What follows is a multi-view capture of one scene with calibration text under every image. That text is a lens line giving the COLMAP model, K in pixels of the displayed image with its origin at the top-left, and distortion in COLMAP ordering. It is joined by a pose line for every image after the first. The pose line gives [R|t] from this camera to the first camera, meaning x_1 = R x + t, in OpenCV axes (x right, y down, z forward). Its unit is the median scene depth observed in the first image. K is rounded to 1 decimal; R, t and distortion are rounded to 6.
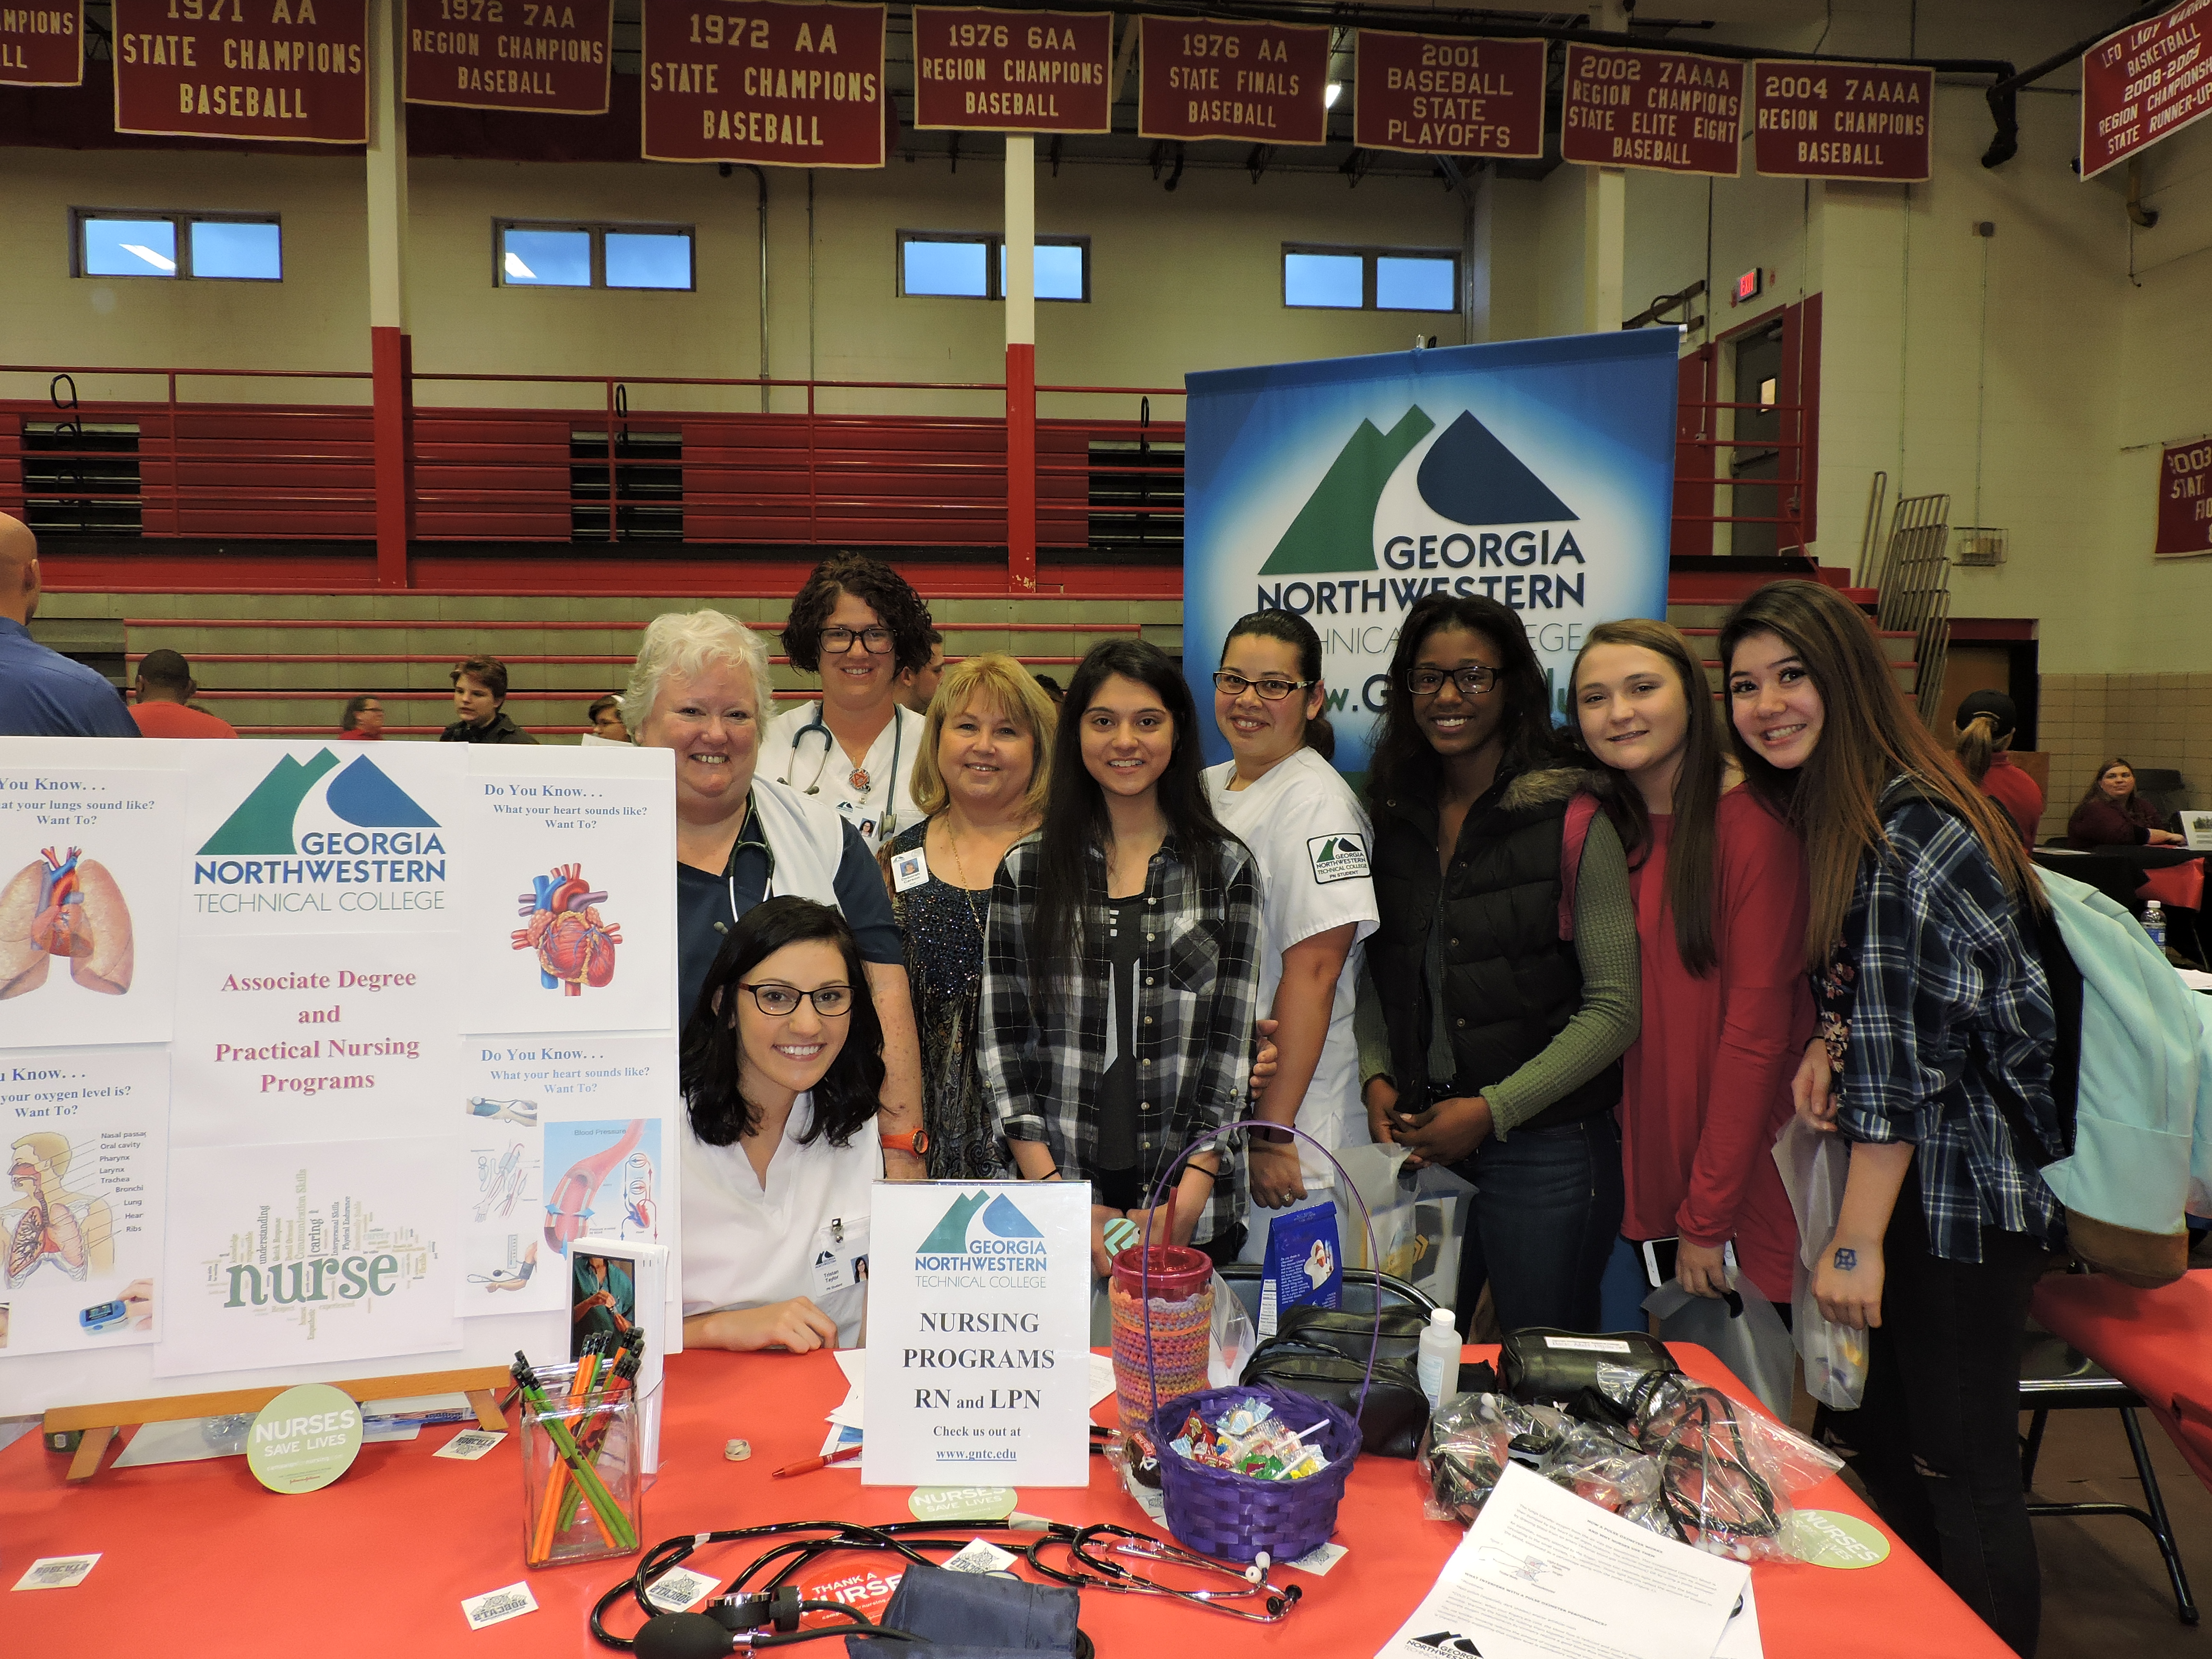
lens RADIAL K [[1558.4, 0, 1108.7], [0, 1558.4, 822.5], [0, 0, 1]] dist [-0.000307, -0.002423]
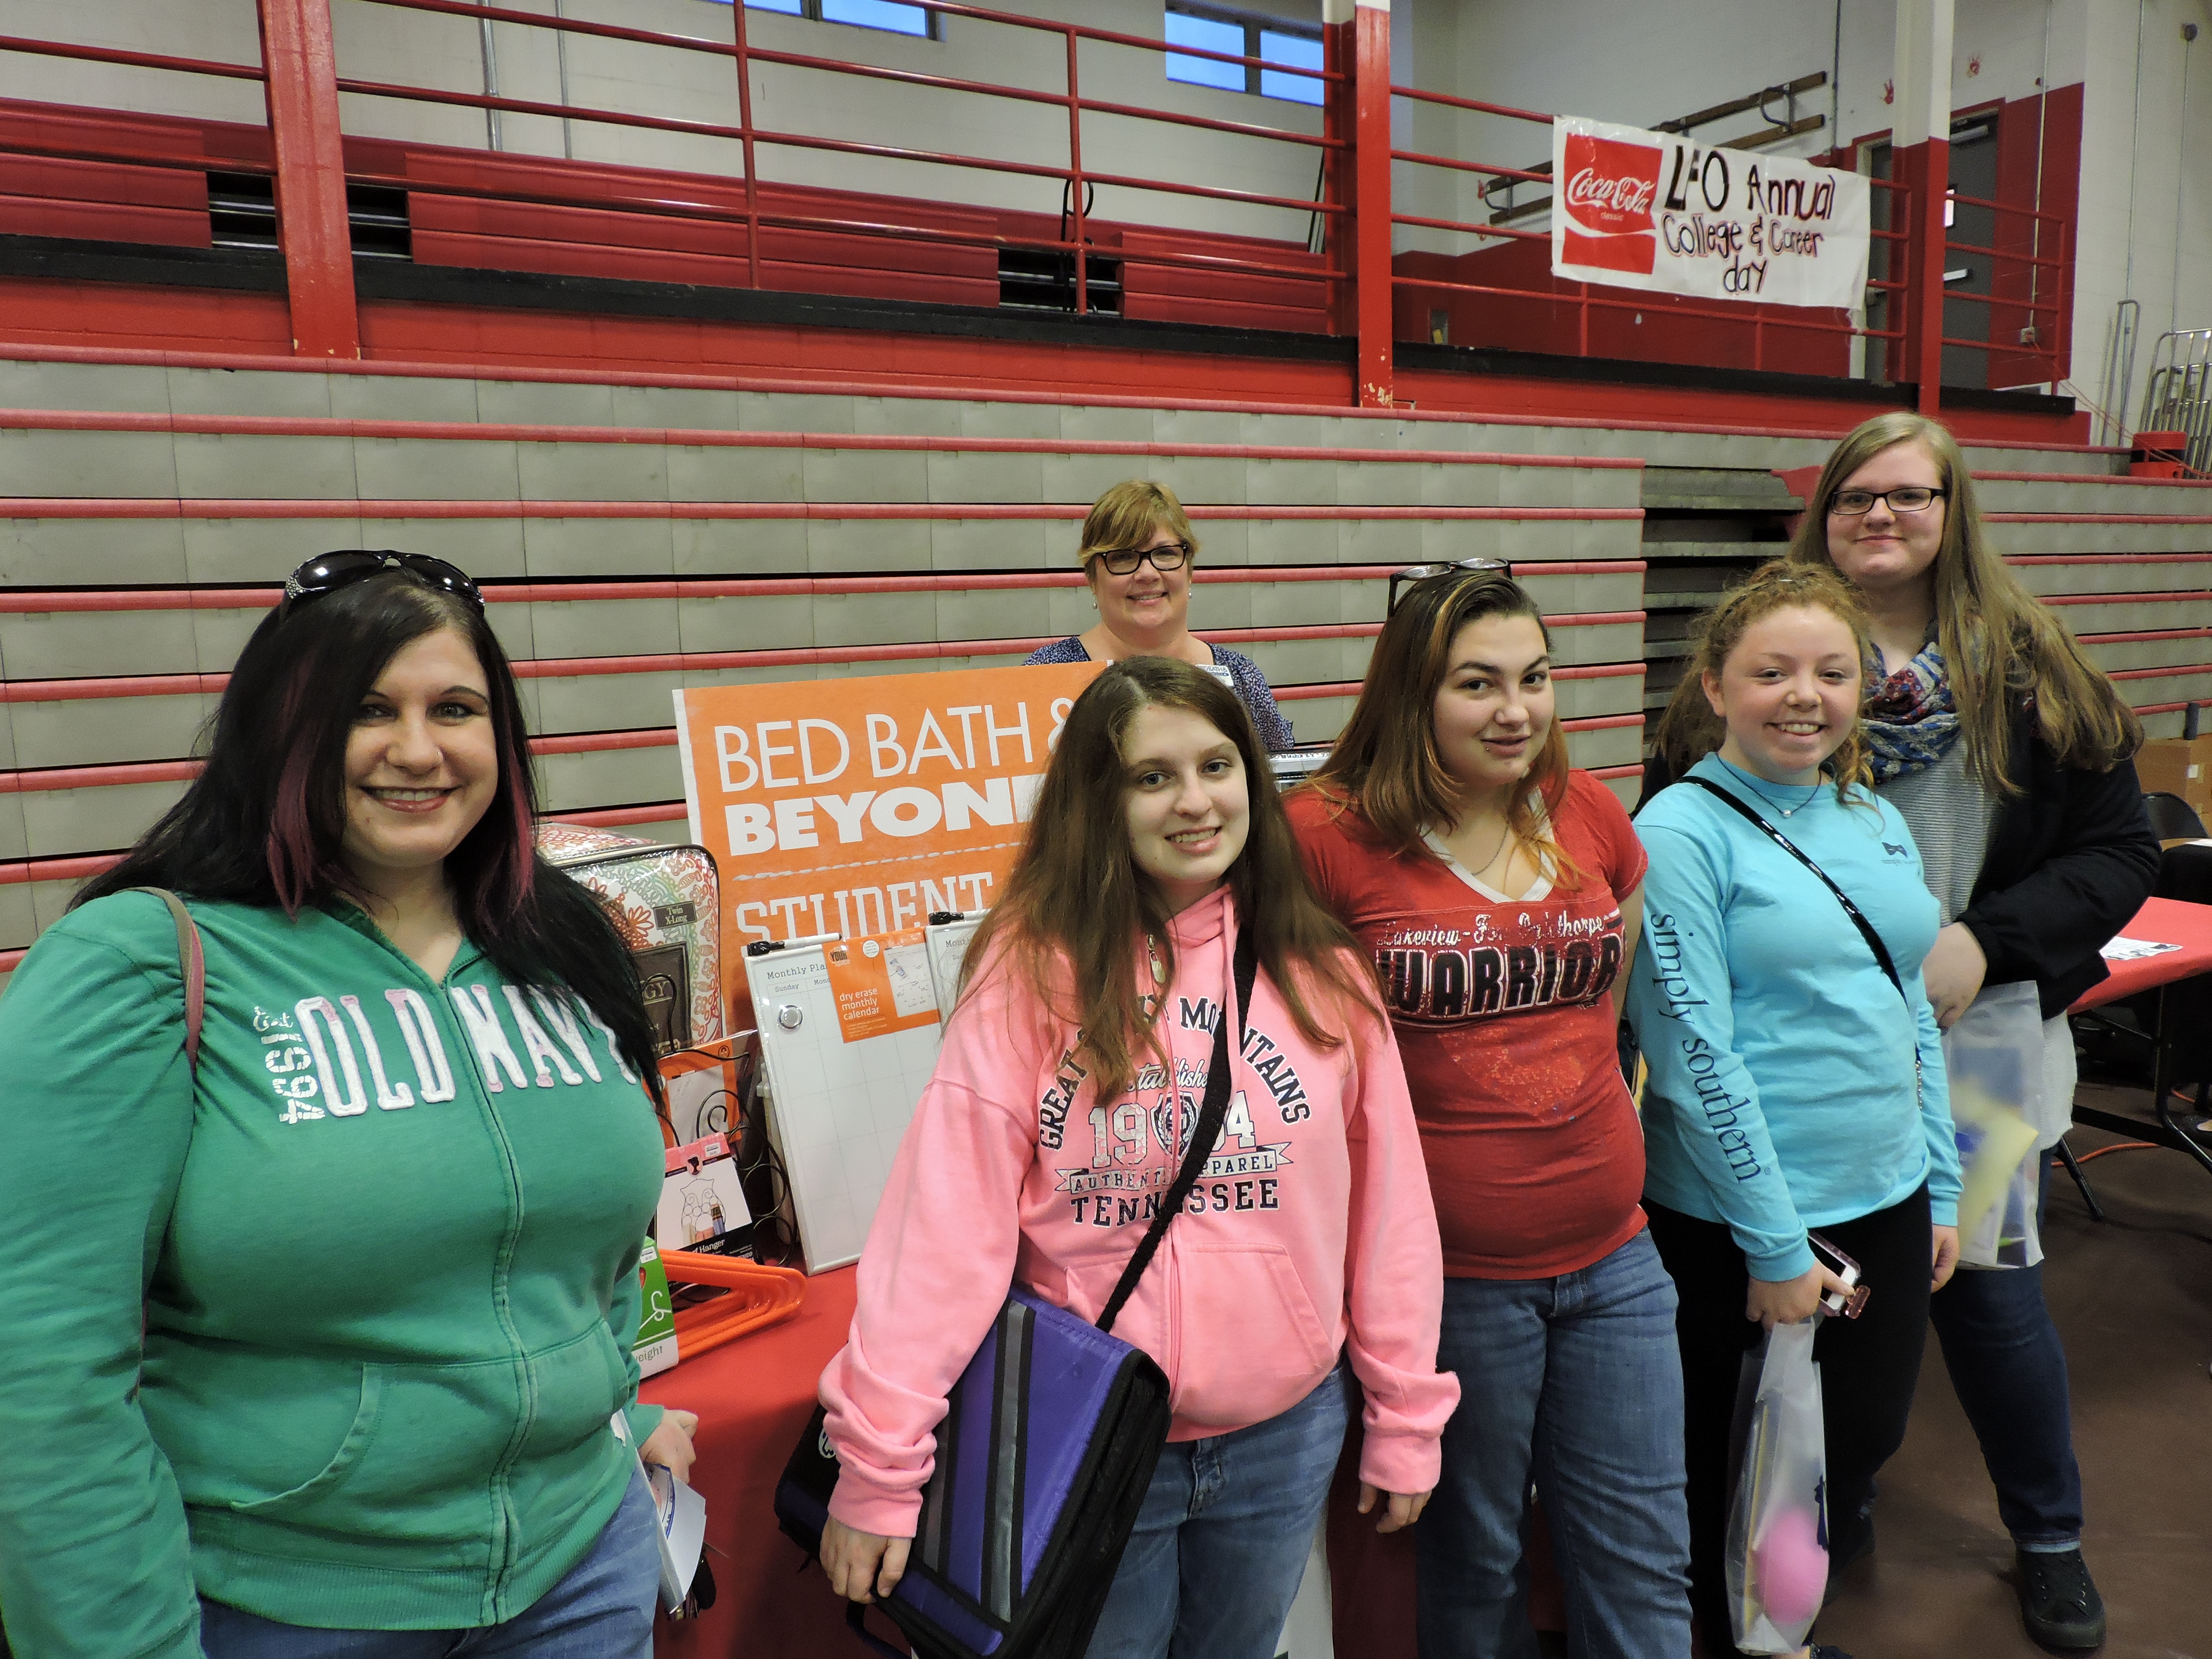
lens RADIAL K [[1558.4, 0, 1106.1], [0, 1558.4, 834.6], [0, 0, 1]] dist [-0.000307, -0.002423]
pose [[0.900361, -0.089782, 0.425781, -0.421816], [0.059747, 0.994723, 0.083409, -0.033160], [-0.431023, -0.049659, 0.900974, 0.438525]]
